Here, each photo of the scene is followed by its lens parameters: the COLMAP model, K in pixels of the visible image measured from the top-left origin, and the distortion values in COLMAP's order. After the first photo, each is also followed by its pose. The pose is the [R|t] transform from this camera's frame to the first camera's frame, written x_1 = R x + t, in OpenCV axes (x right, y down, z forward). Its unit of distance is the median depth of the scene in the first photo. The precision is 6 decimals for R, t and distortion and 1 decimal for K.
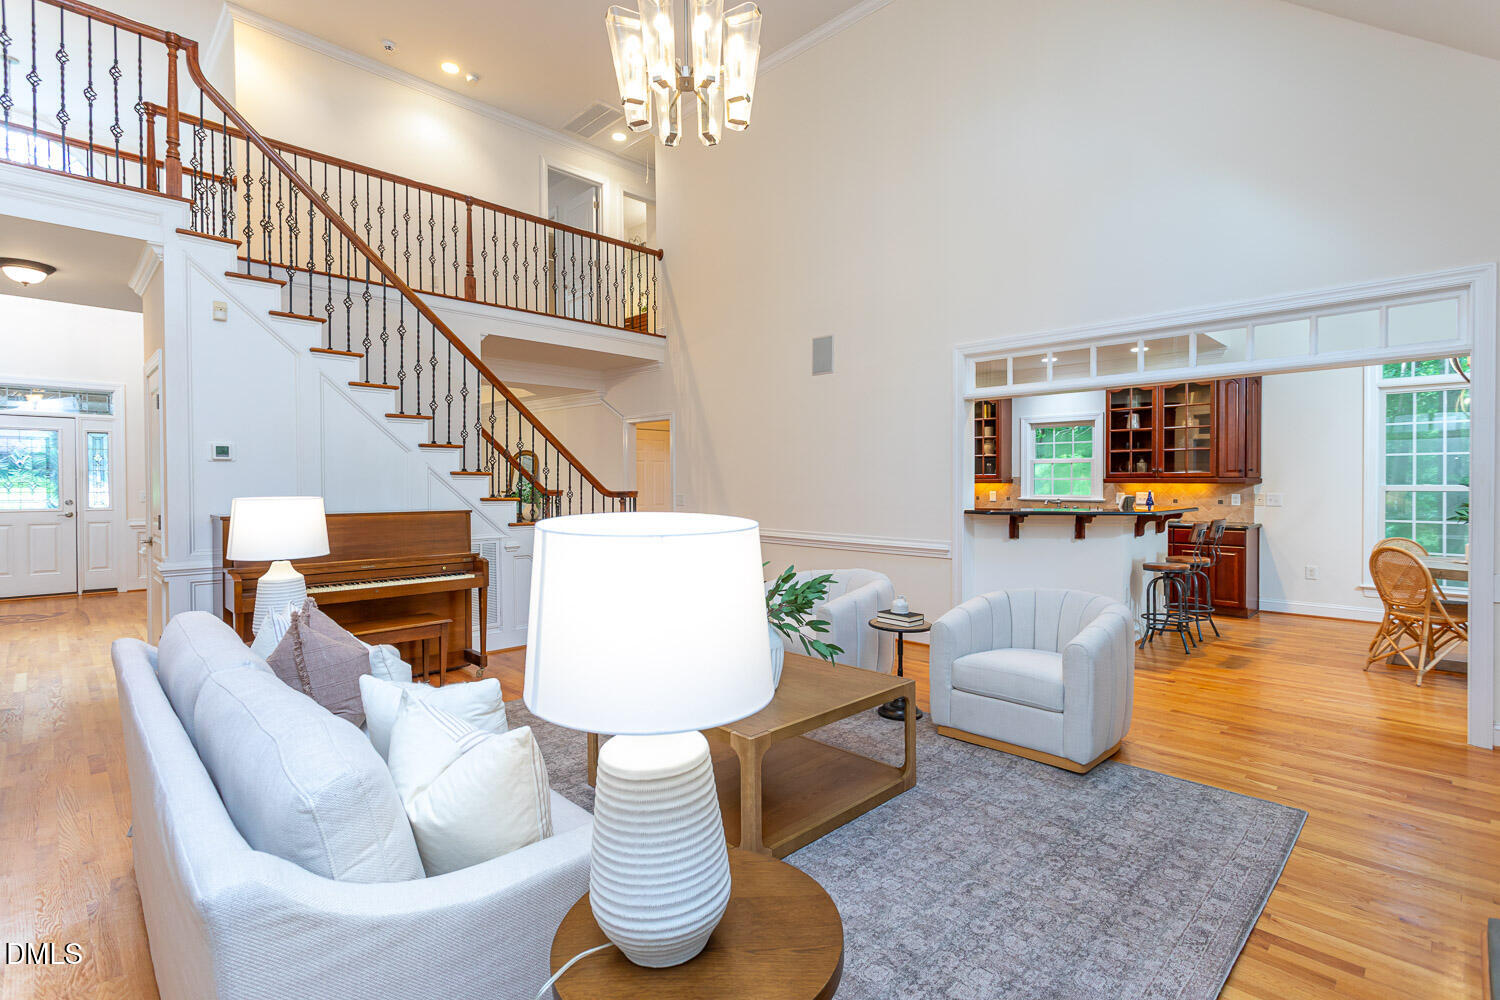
lens RADIAL K [[706.1, 0, 739.2], [0, 706.1, 490.6], [0, 0, 1]] dist [-0.000882, -0.000173]
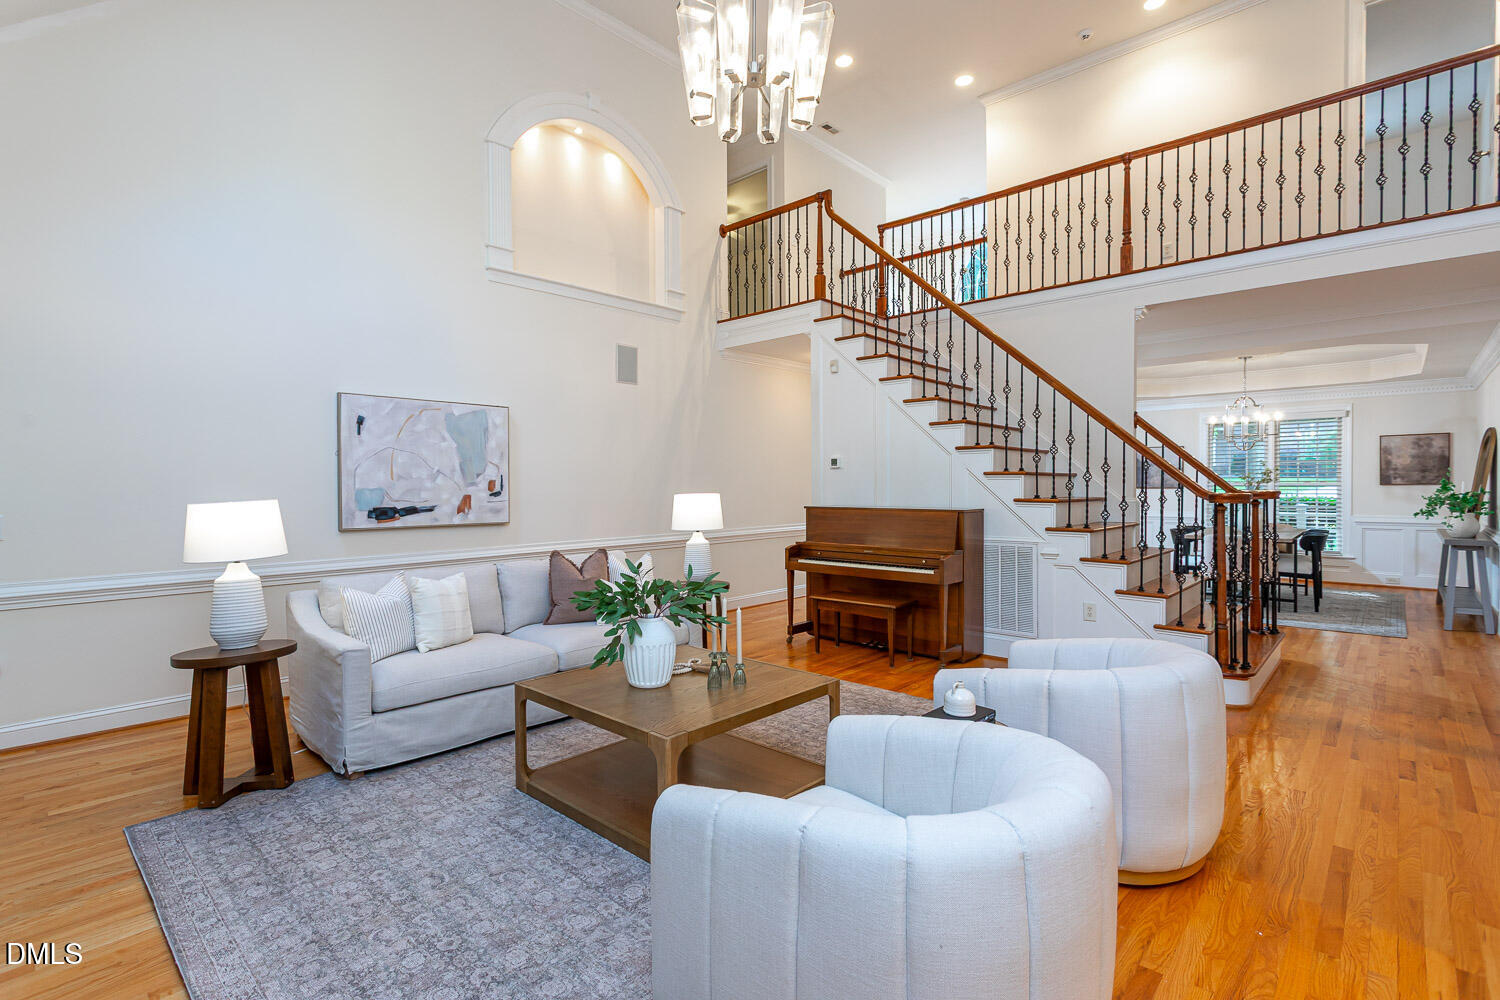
lens RADIAL K [[706.1, 0, 738.7], [0, 706.1, 496.8], [0, 0, 1]] dist [-0.000882, -0.000173]
pose [[0.046214, 0.019272, -0.998746, 0.634098], [-0.003592, 0.999811, 0.019126, -0.009709], [0.998925, 0.002704, 0.046275, 0.642356]]
